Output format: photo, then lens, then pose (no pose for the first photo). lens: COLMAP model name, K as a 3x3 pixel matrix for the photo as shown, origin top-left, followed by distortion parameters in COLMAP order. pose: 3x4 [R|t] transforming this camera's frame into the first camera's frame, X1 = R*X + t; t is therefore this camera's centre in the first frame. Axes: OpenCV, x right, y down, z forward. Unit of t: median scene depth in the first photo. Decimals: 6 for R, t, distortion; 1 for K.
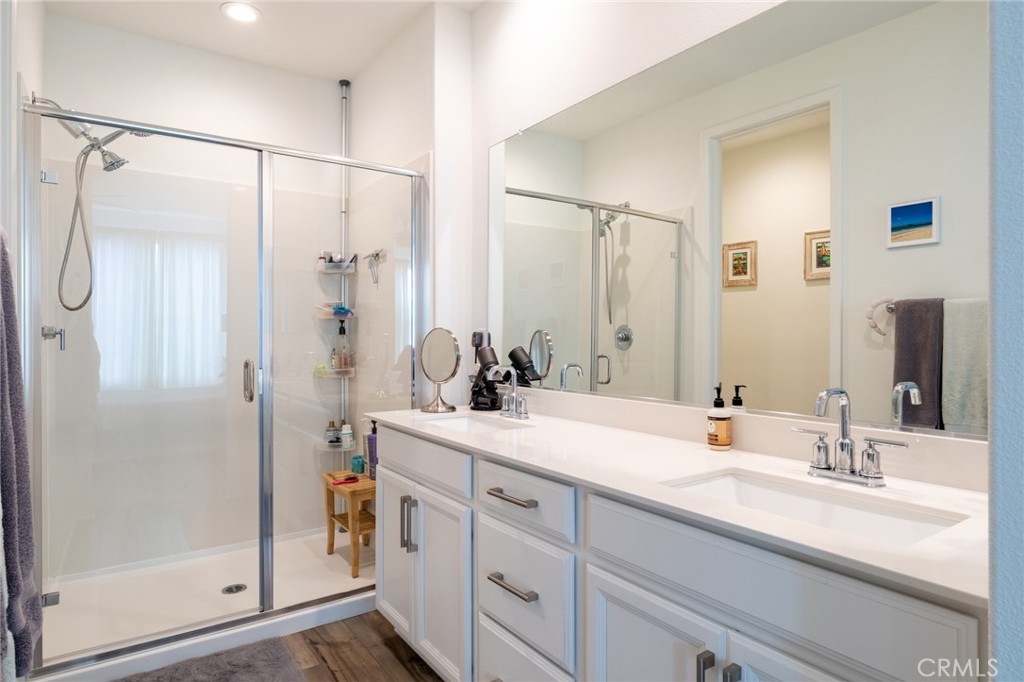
lens RADIAL K [[573.5, 0, 510.4], [0, 573.5, 339.9], [0, 0, 1]] dist [0.003198, 0.000221]
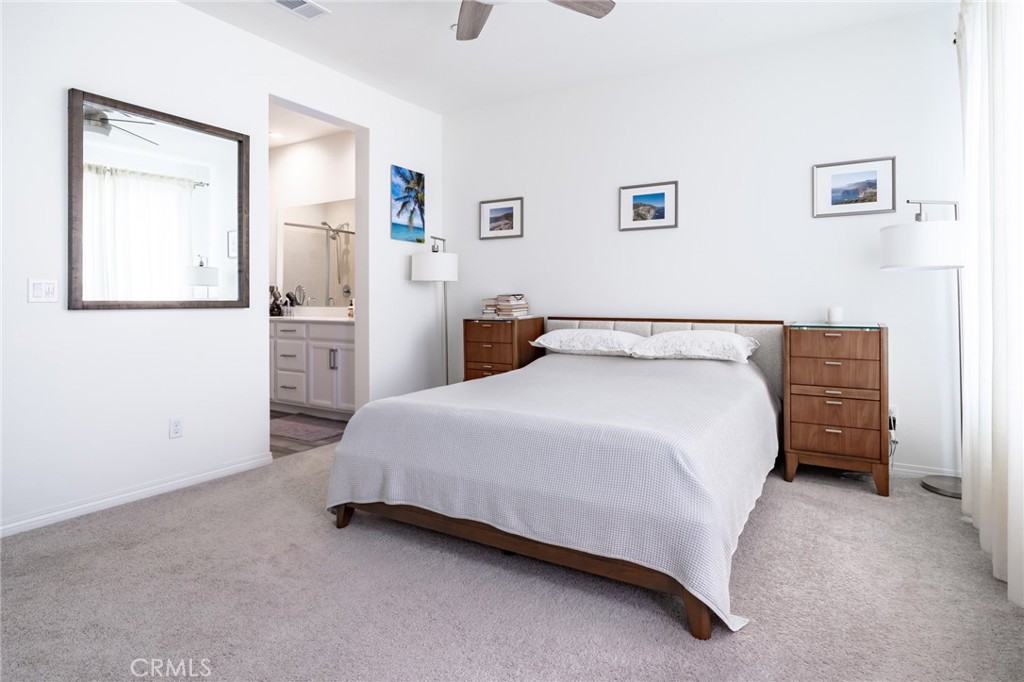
lens RADIAL K [[573.5, 0, 503.1], [0, 573.5, 305.8], [0, 0, 1]] dist [0.003198, 0.000221]
pose [[0.931718, 0.000014, 0.363184, -0.029871], [0.000166, 1.000000, -0.000463, 0.077135], [-0.363184, 0.000492, 0.931717, -1.672787]]
